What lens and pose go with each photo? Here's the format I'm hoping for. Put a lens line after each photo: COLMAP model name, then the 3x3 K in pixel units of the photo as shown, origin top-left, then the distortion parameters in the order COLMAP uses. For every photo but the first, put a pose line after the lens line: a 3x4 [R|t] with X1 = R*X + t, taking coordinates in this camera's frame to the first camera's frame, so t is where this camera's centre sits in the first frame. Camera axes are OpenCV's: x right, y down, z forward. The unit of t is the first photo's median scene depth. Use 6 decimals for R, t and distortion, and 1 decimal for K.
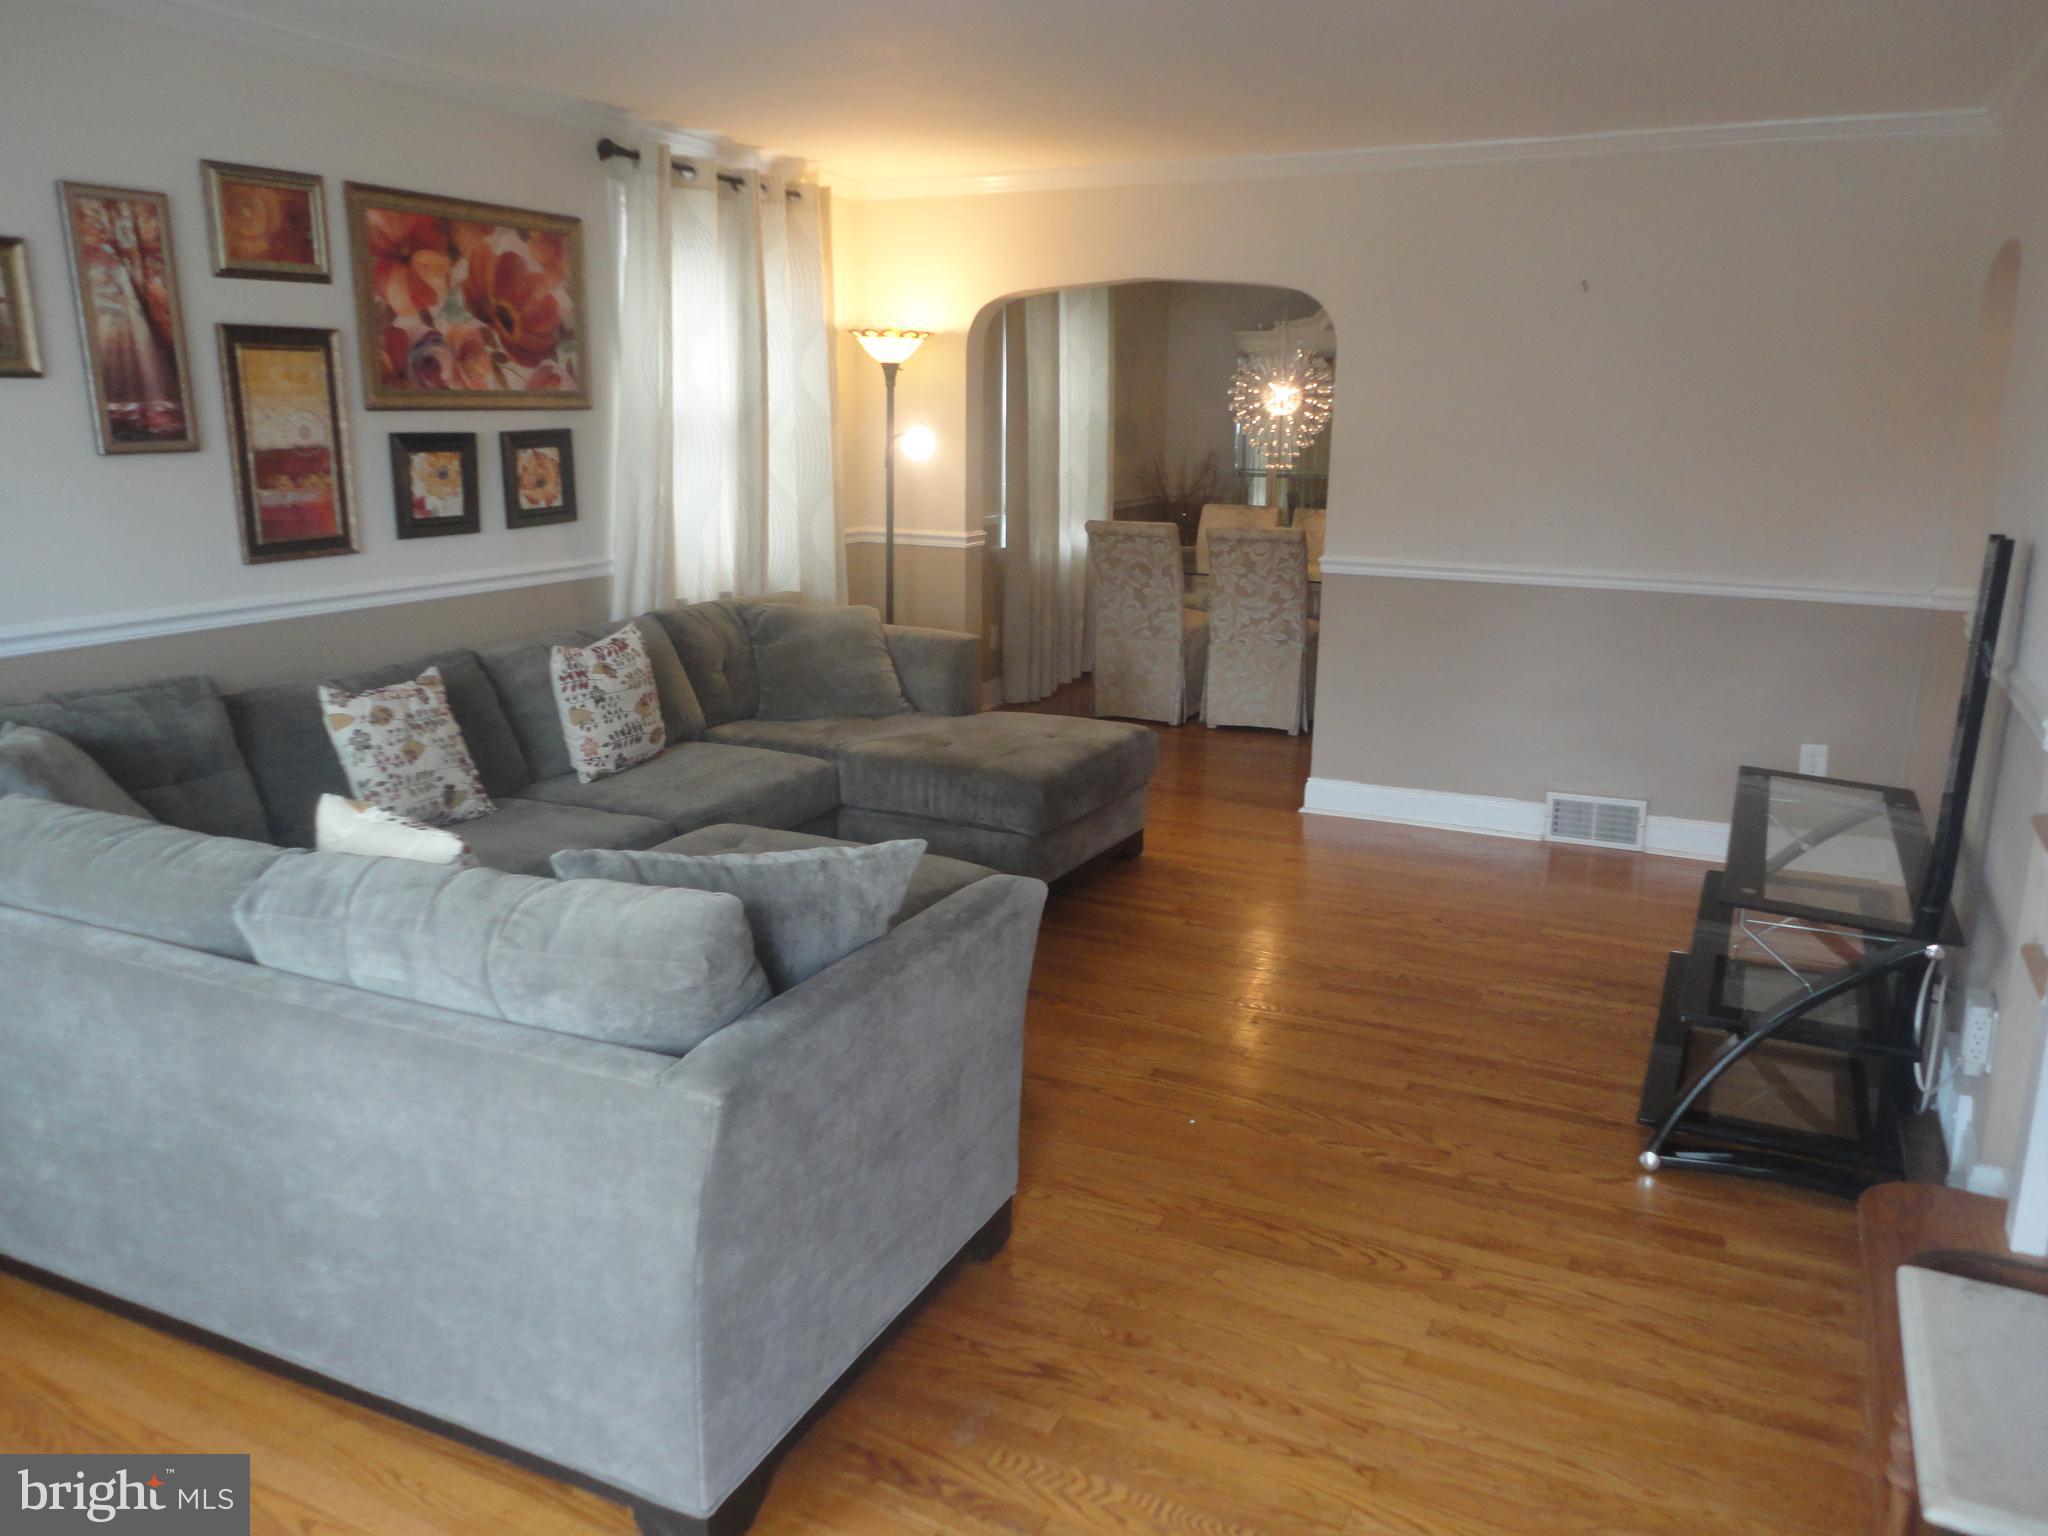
lens RADIAL K [[1506.9, 0, 1024.0], [0, 1506.9, 768.0], [0, 0, 1]] dist [0.012584, -0.002684]
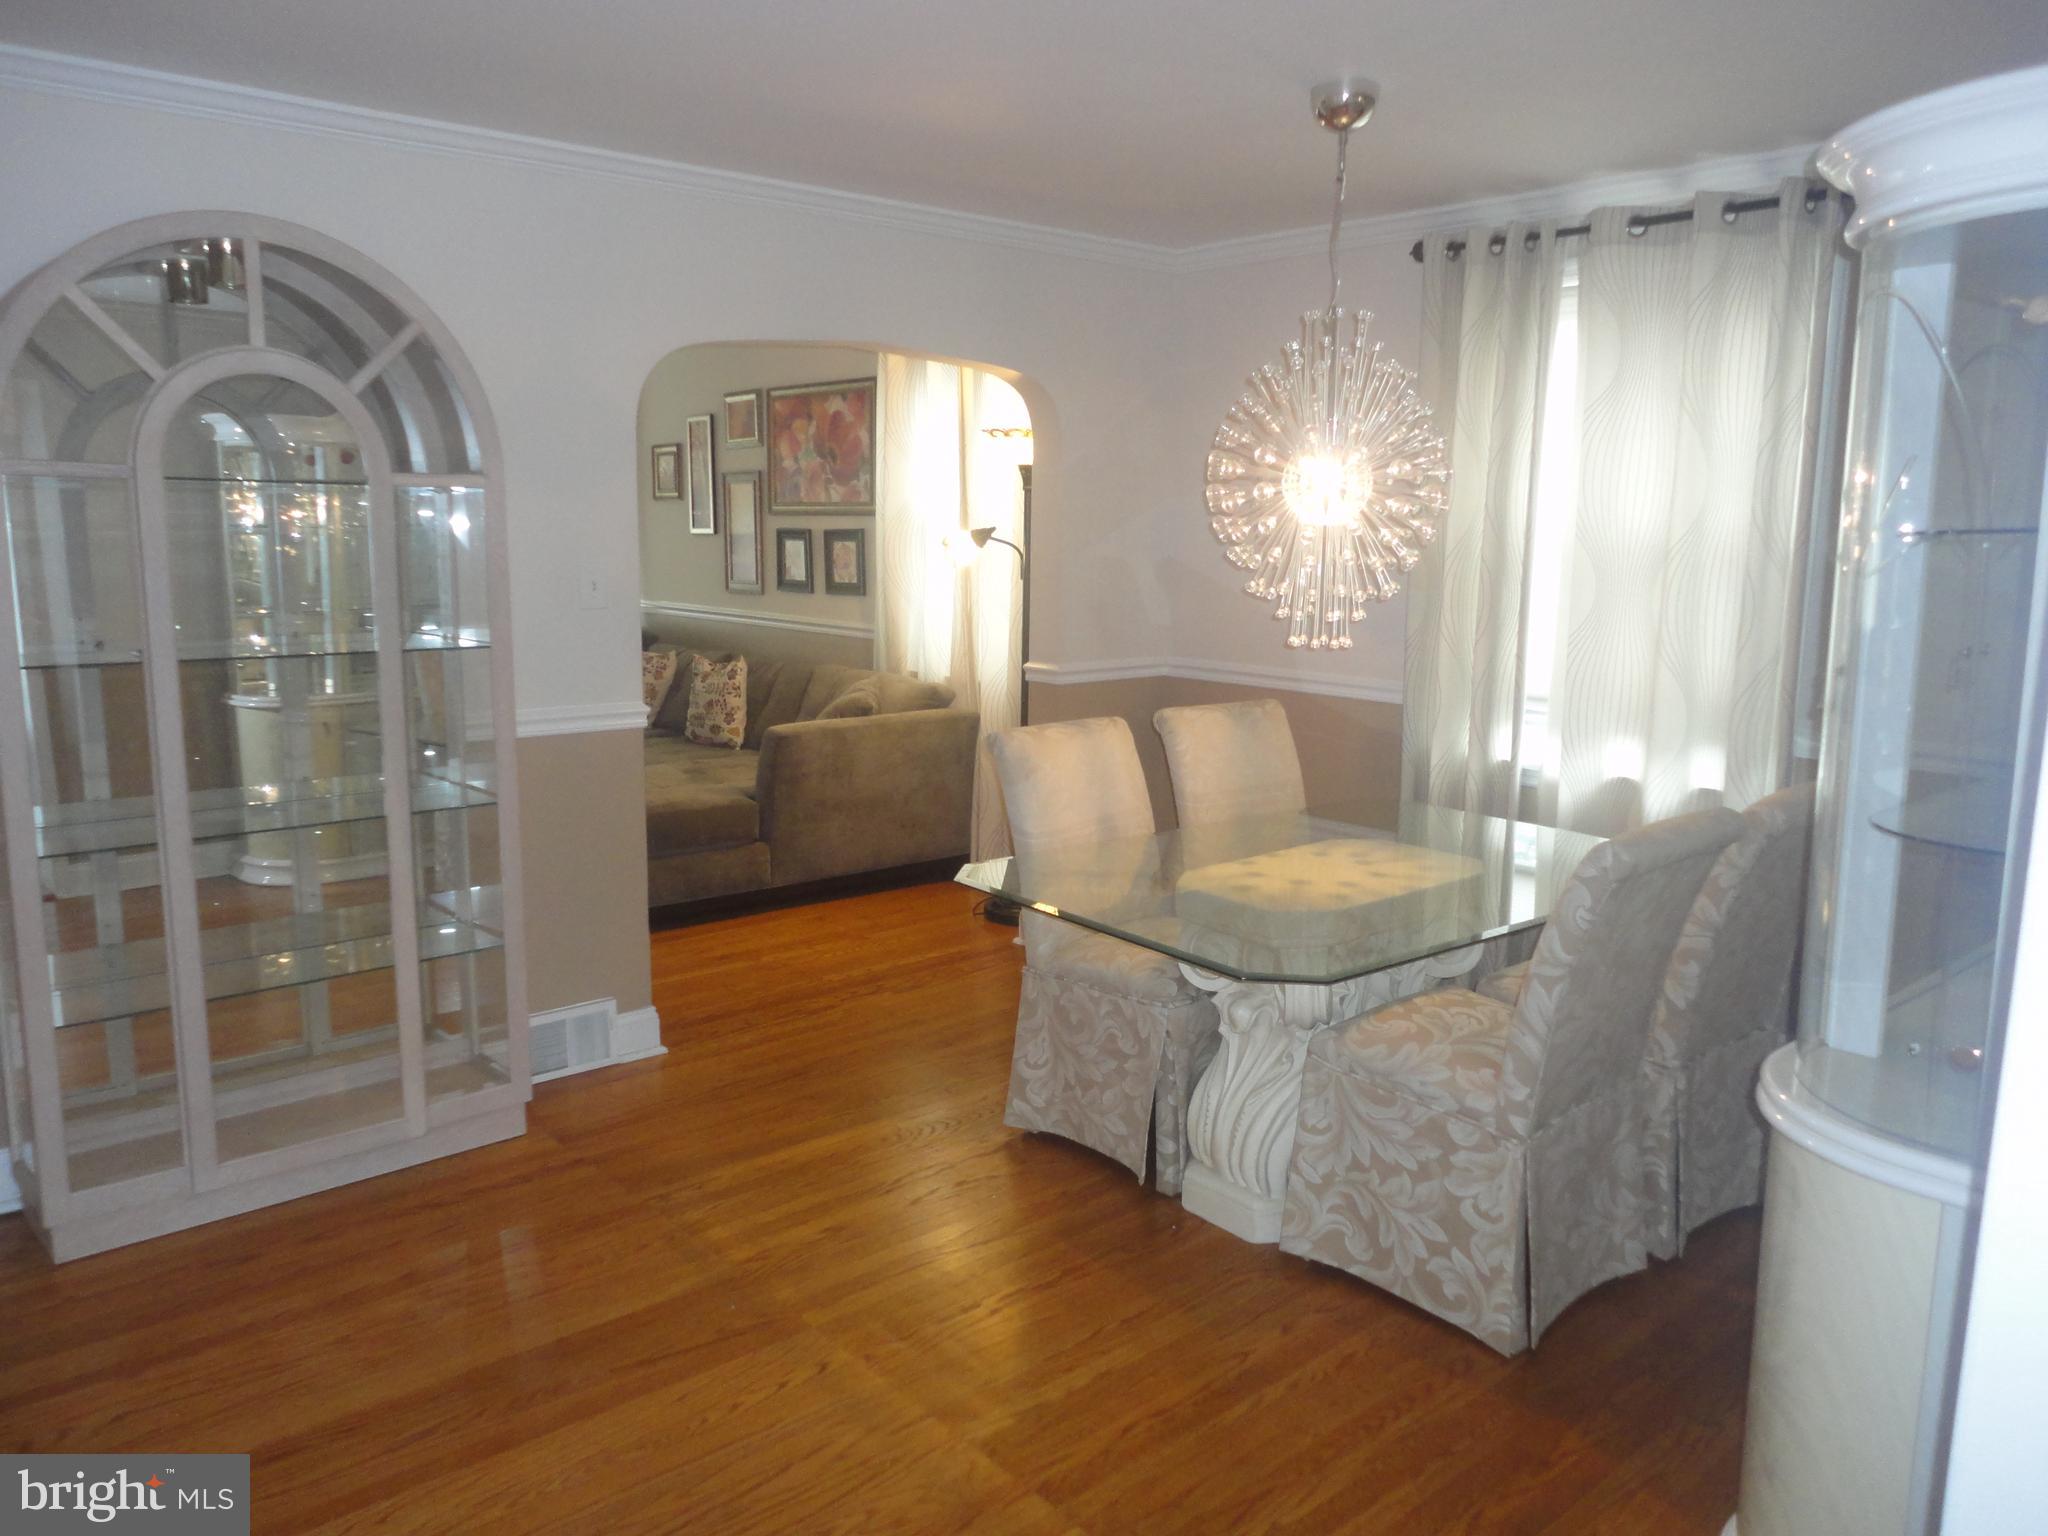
lens RADIAL K [[1503.4, 0, 1023.2], [0, 1503.4, 732.2], [0, 0, 1]] dist [0.001568, -0.000623]
pose [[-0.395264, 0.129029, -0.909460, 0.972566], [-0.222207, 0.947248, 0.230965, -0.423866], [0.891286, 0.293380, -0.345742, 1.765848]]
